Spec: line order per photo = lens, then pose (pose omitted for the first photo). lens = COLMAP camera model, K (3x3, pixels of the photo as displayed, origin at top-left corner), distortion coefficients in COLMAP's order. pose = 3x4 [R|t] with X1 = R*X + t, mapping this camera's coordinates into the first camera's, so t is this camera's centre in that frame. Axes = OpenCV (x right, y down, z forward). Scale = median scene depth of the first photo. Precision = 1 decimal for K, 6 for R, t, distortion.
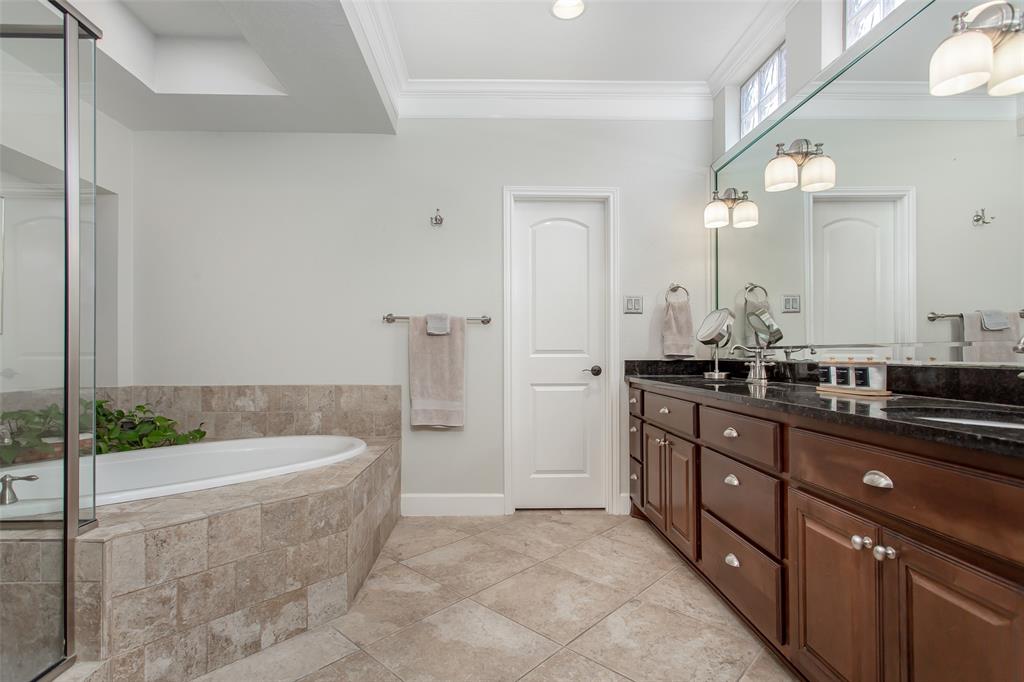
lens RADIAL K [[498.9, 0, 501.3], [0, 498.9, 347.7], [0, 0, 1]] dist [0.000851, 0.000243]
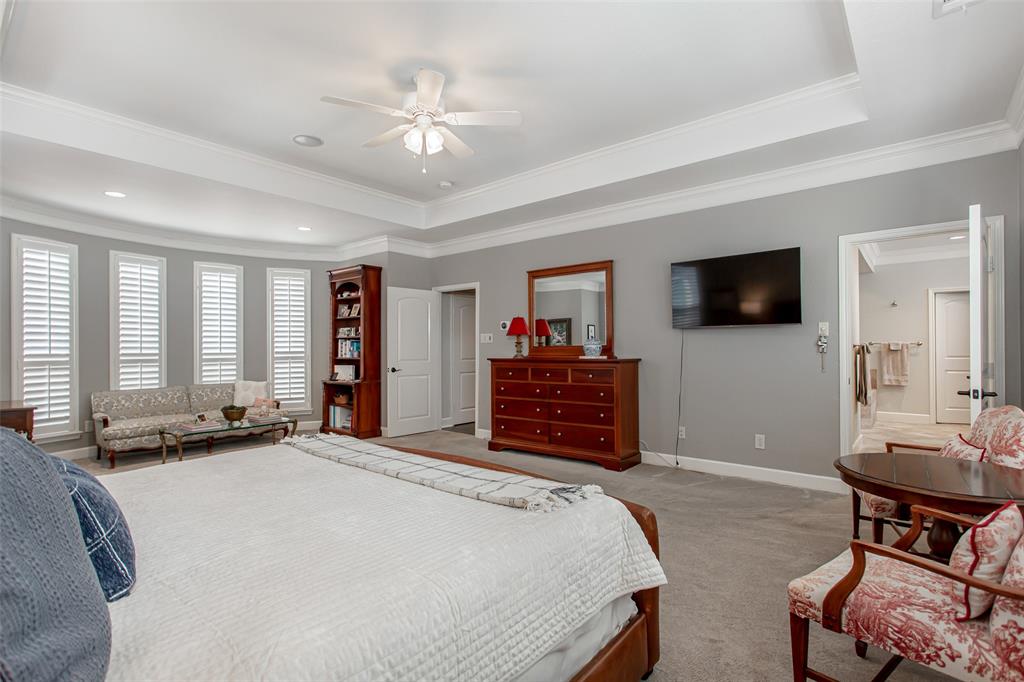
lens RADIAL K [[498.9, 0, 501.3], [0, 498.9, 347.7], [0, 0, 1]] dist [0.000851, 0.000243]
pose [[0.749825, -0.001348, -0.661634, 0.054619], [0.013888, 0.999810, 0.013702, -0.102976], [0.661490, -0.019463, 0.749701, -2.293268]]
